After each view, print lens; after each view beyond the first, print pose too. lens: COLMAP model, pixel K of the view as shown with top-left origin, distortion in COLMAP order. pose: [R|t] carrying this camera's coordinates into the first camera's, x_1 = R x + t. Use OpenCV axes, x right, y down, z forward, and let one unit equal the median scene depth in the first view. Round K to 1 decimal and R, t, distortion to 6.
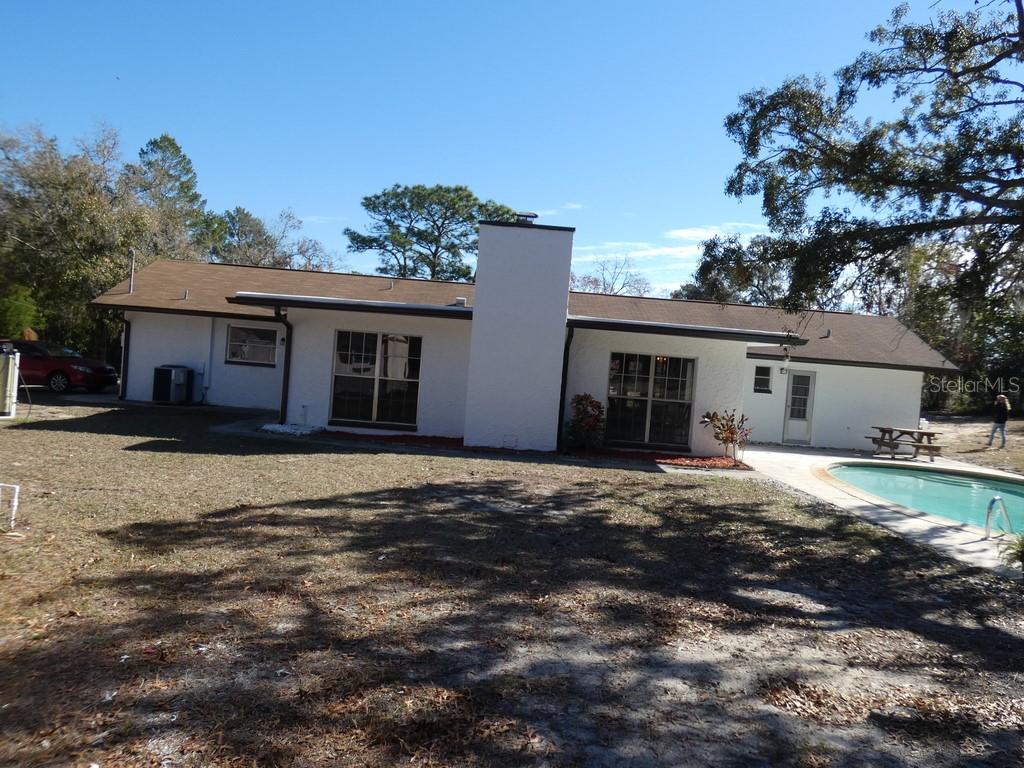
lens RADIAL K [[742.6, 0, 512.0], [0, 742.6, 384.0], [0, 0, 1]] dist [0.000623, 0.000079]
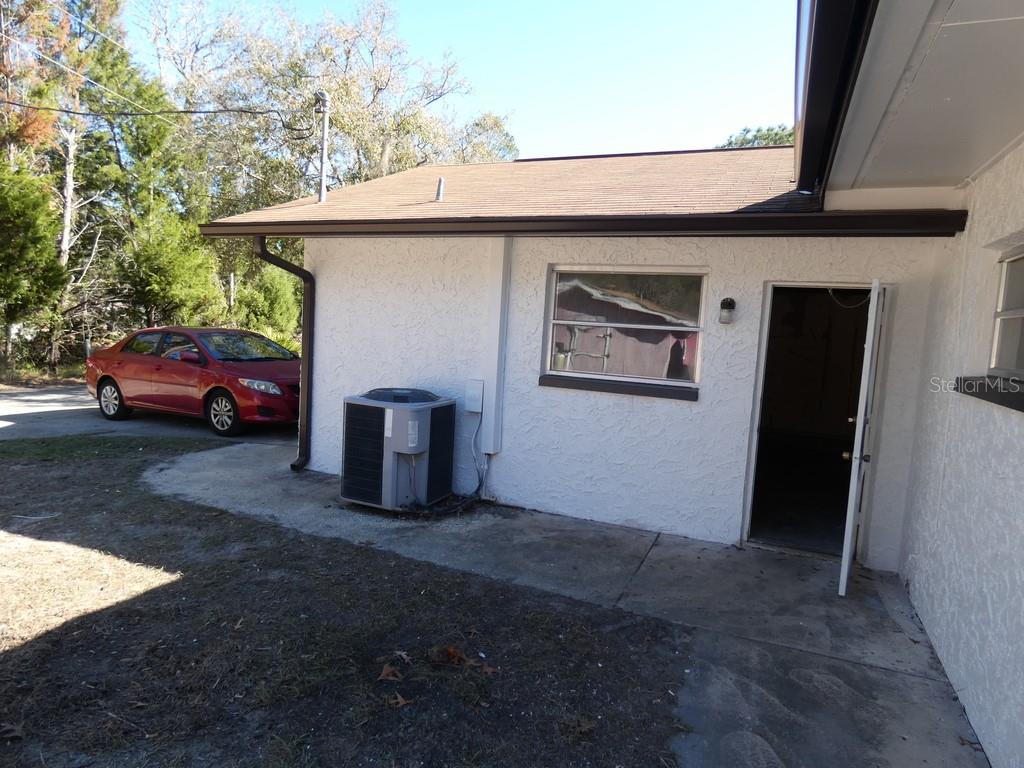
lens RADIAL K [[601.1, 0, 512.0], [0, 601.1, 384.0], [0, 0, 1]] dist [0.001099, -0.000118]
pose [[0.909811, 0.014054, -0.414784, -0.289142], [0.006787, 0.998789, 0.048727, -0.040459], [0.414967, -0.047147, 0.908614, 0.757219]]
